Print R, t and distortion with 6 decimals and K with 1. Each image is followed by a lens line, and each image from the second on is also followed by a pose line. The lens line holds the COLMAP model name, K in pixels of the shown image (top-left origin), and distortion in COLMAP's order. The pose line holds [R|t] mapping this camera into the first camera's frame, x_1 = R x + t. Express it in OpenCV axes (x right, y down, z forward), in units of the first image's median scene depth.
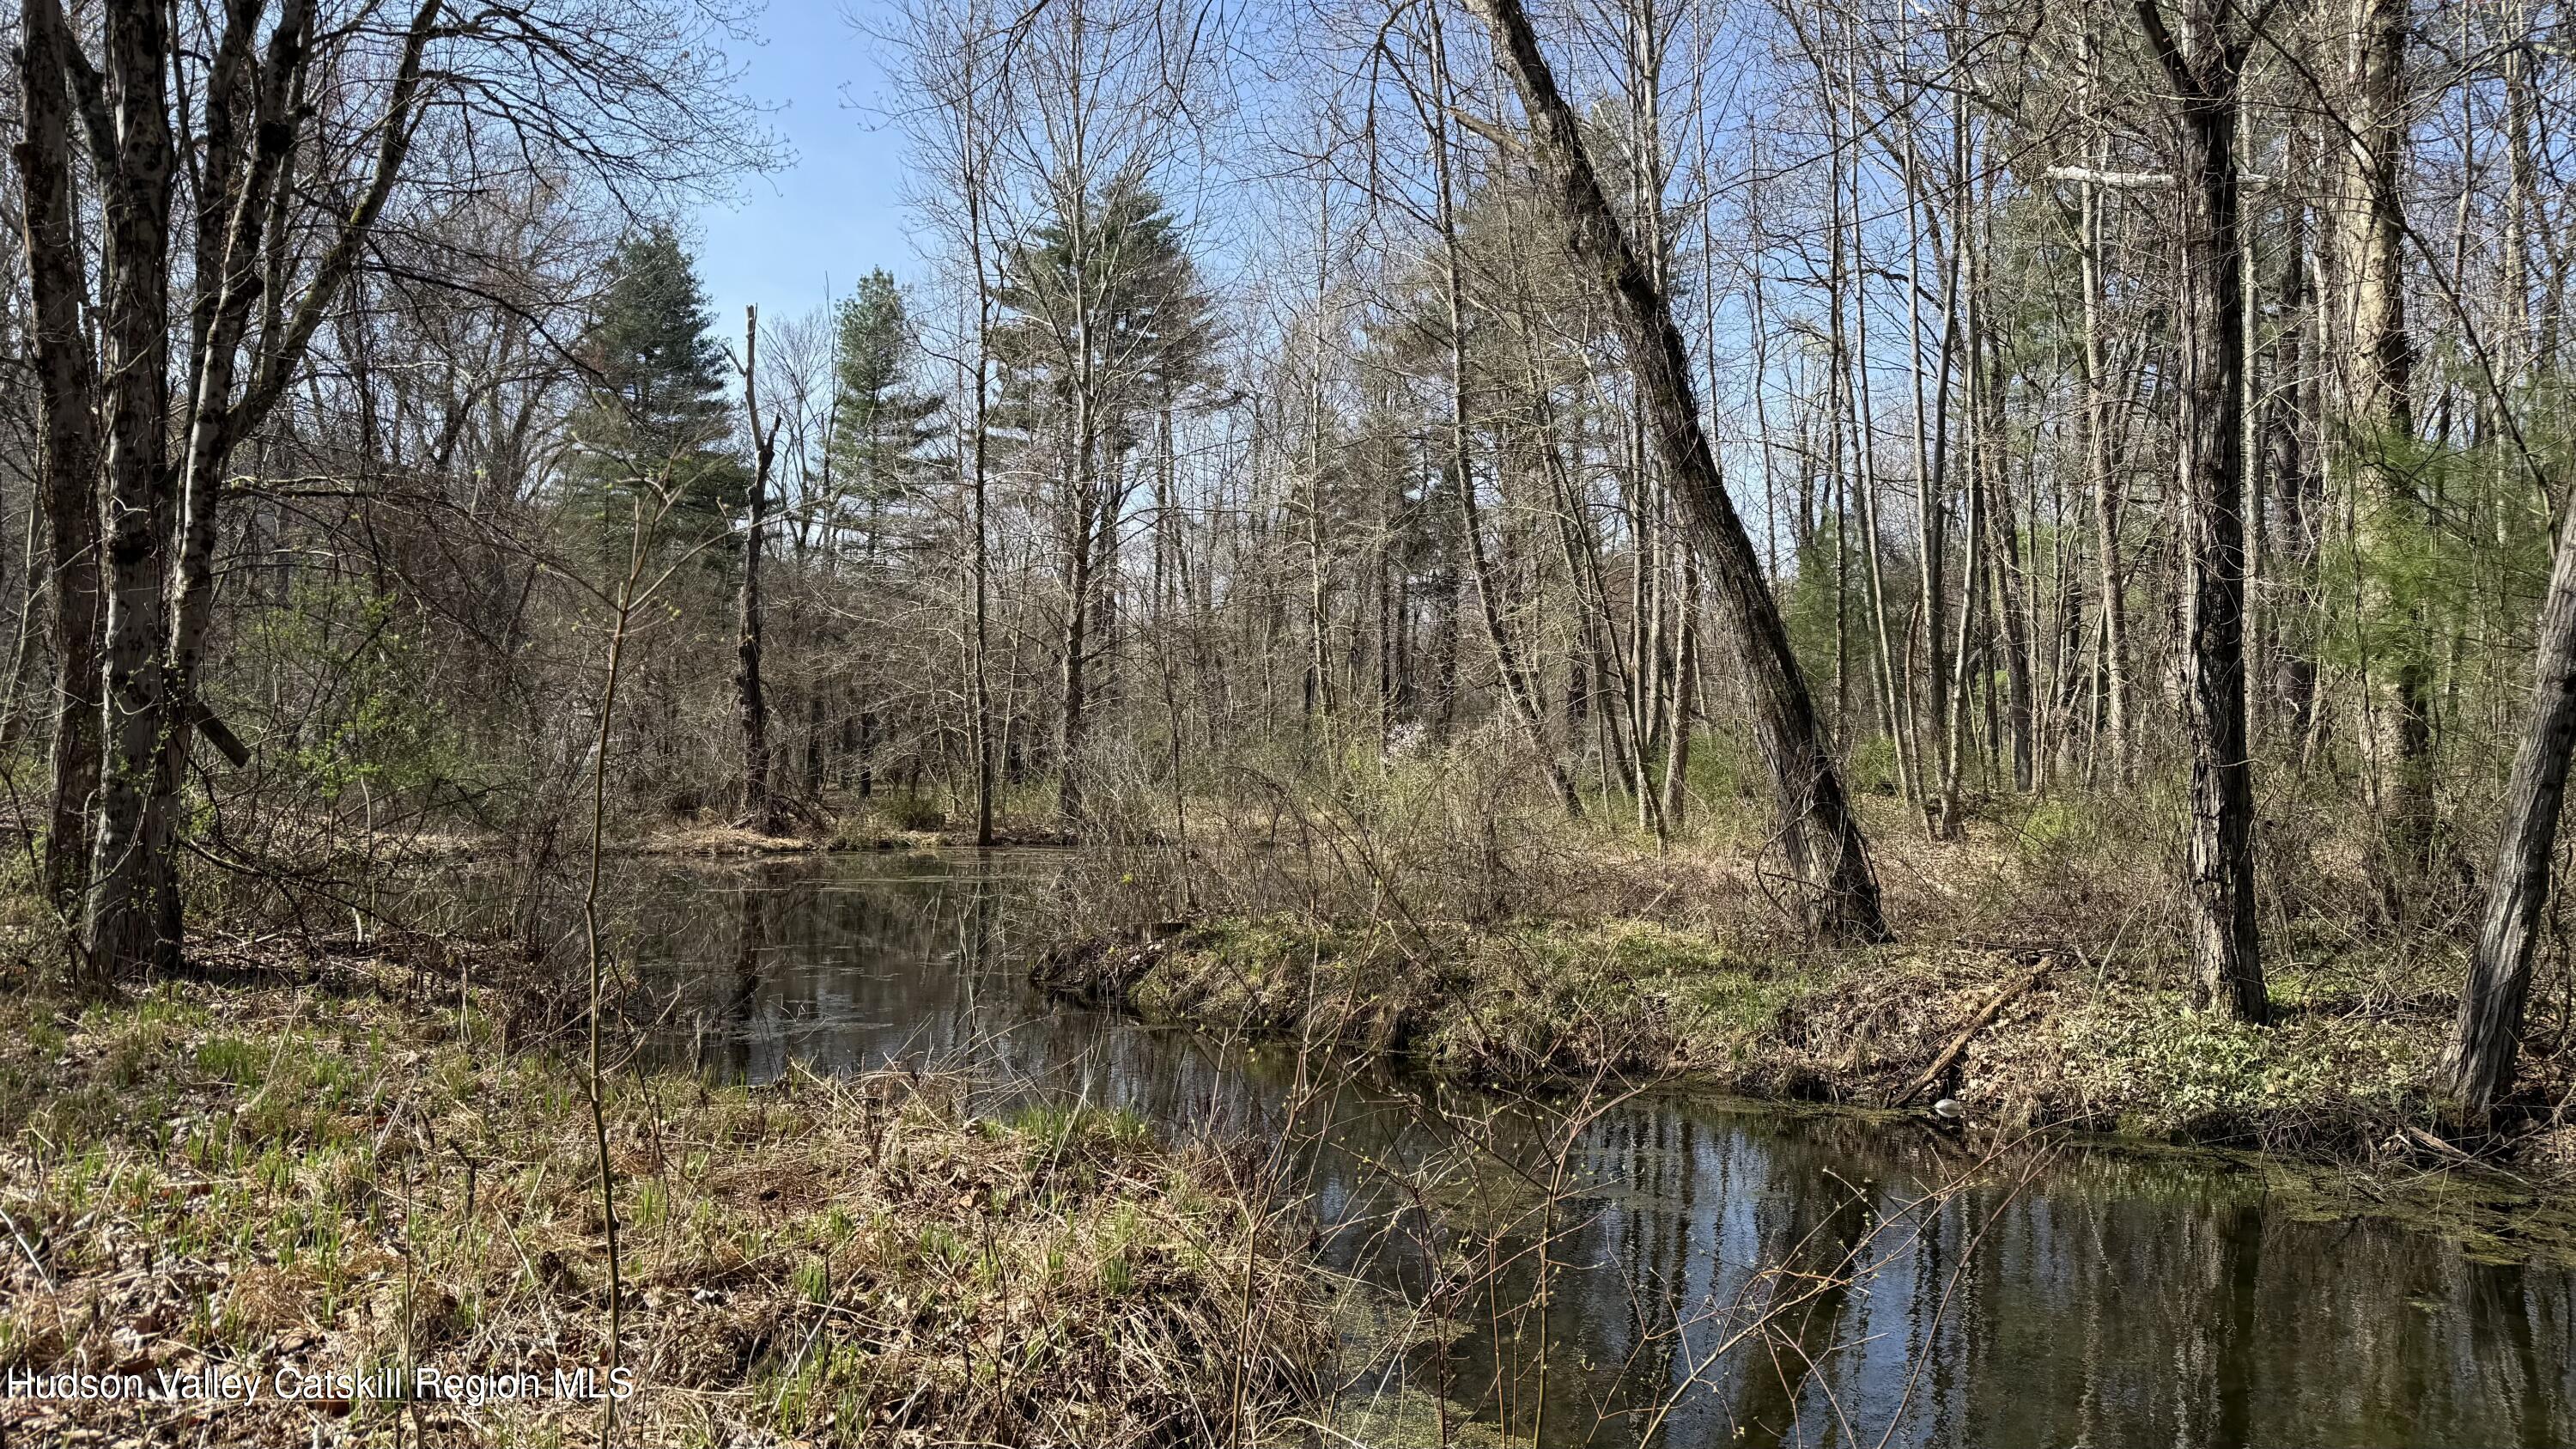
lens RADIAL K [[1791.5, 0, 1283.9], [0, 1791.5, 720.8], [0, 0, 1]] dist [0.050307, -0.001246]
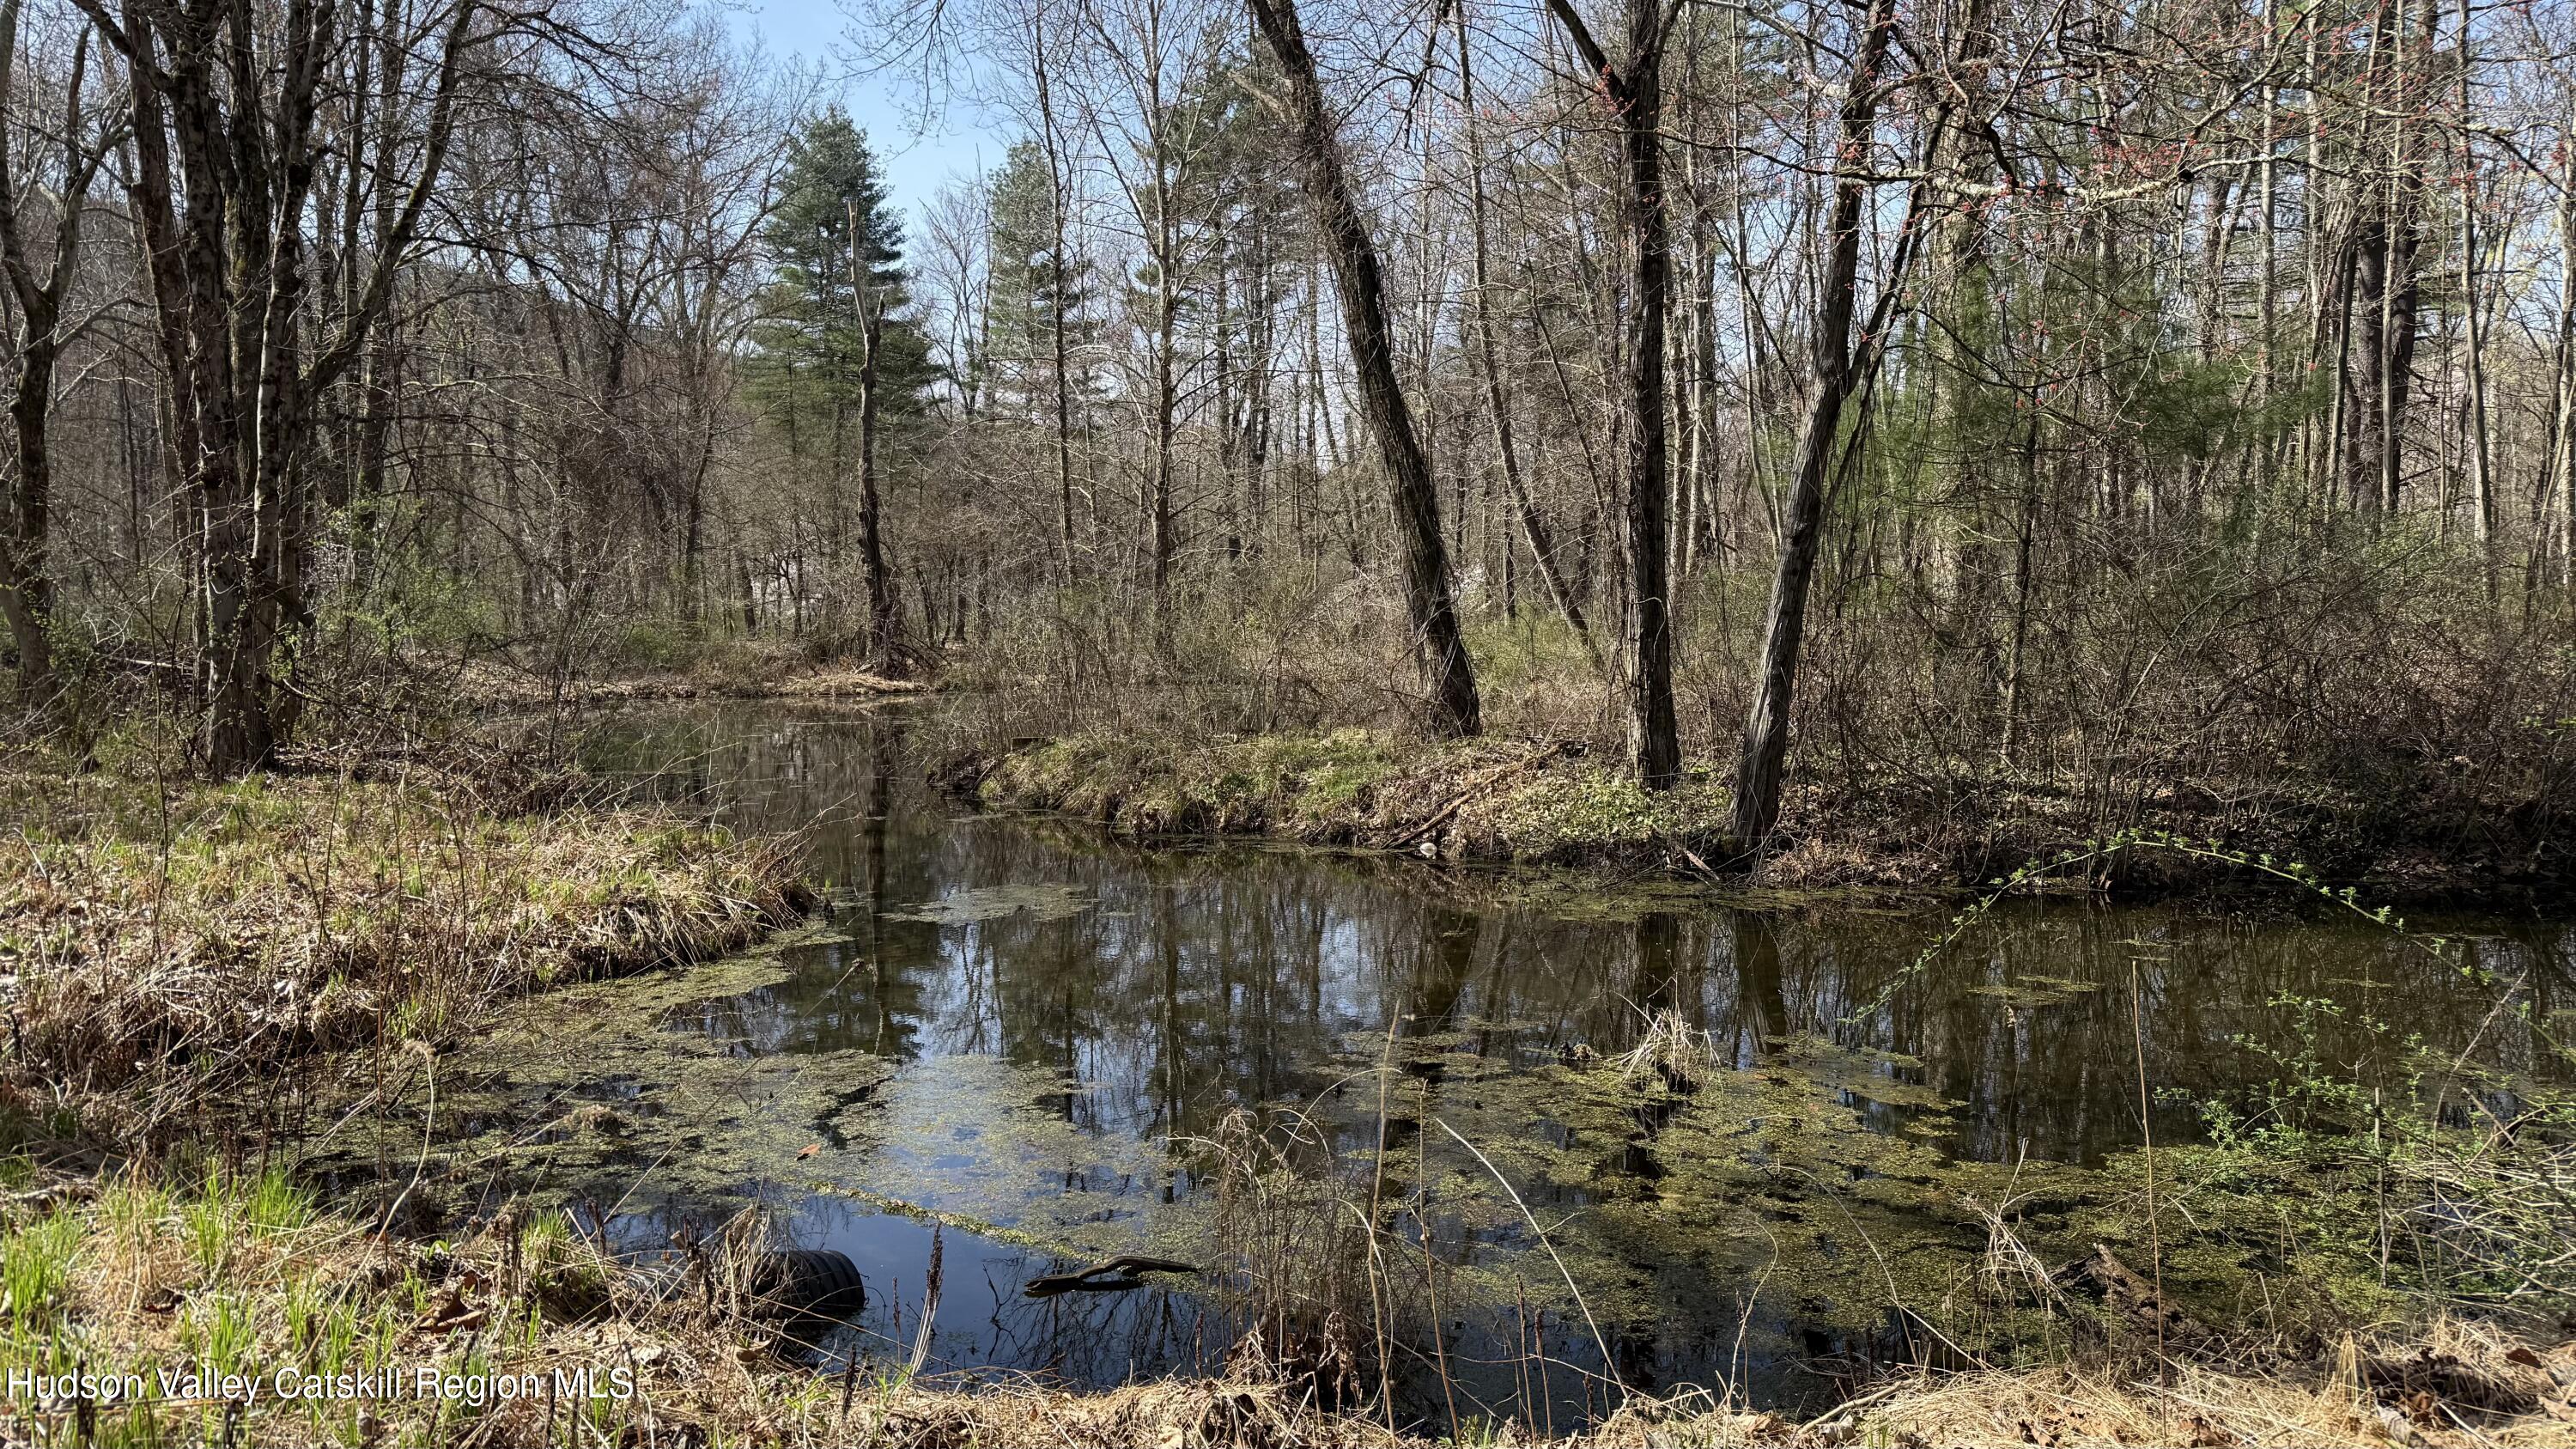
lens RADIAL K [[1791.5, 0, 1293.6], [0, 1791.5, 730.9], [0, 0, 1]] dist [0.050307, -0.001246]
pose [[0.992111, -0.011336, -0.124851, 0.103245], [0.022979, 0.995473, 0.092220, -0.002161], [0.123241, -0.094362, 0.987880, -0.089952]]
